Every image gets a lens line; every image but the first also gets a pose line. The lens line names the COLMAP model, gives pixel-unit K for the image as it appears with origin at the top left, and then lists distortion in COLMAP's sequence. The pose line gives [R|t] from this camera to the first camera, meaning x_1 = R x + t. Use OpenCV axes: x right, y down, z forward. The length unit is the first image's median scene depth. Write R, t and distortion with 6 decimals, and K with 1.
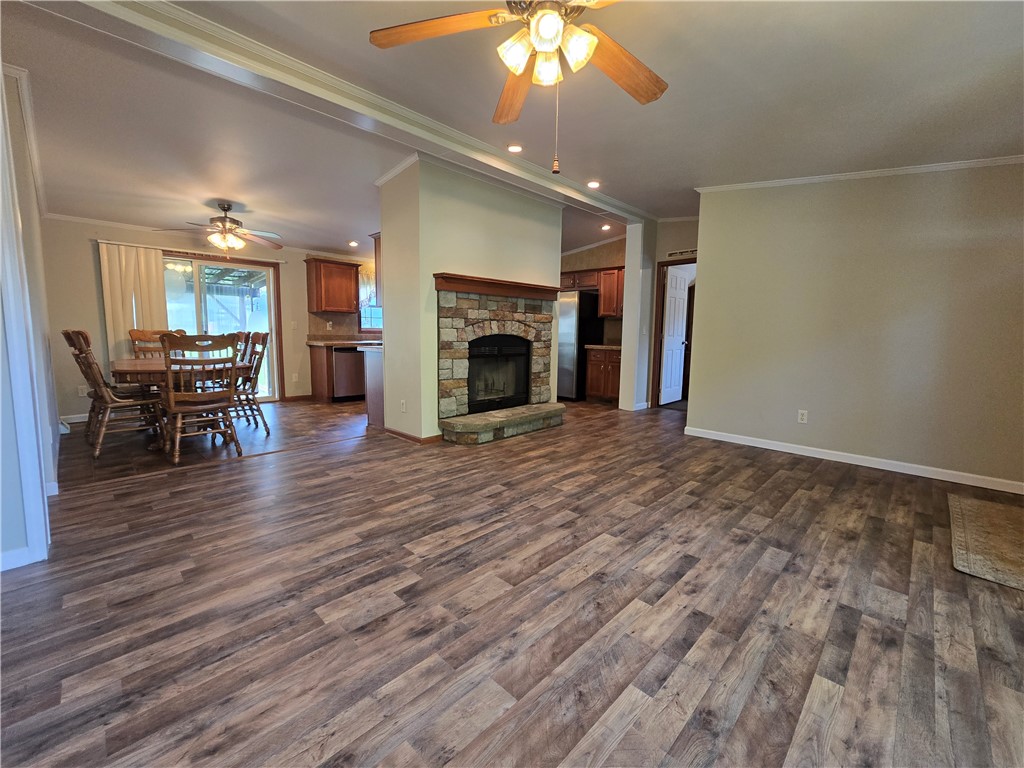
lens RADIAL K [[422.1, 0, 515.5], [0, 422.1, 382.0], [0, 0, 1]] dist [0.000319, 0.000523]
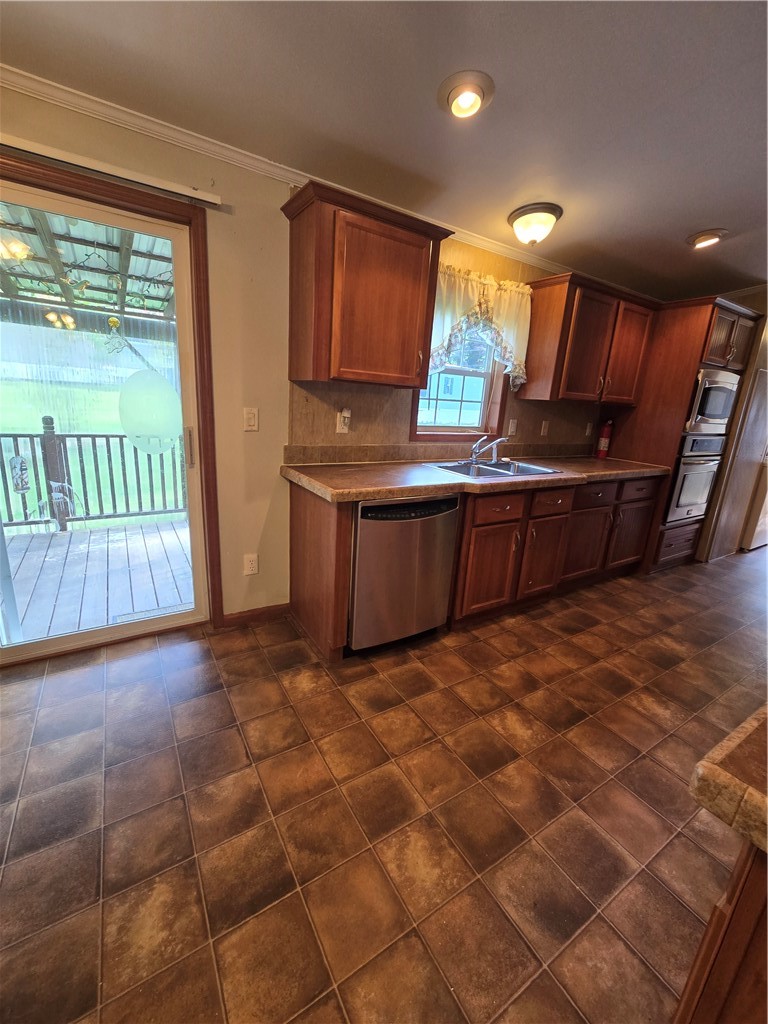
lens RADIAL K [[422.1, 0, 384.3], [0, 422.1, 510.9], [0, 0, 1]] dist [0.000319, 0.000523]
pose [[0.969270, 0.109382, -0.220346, -0.363187], [-0.076638, 0.985399, 0.152041, -0.131449], [0.233759, -0.130481, 0.963500, 0.743280]]
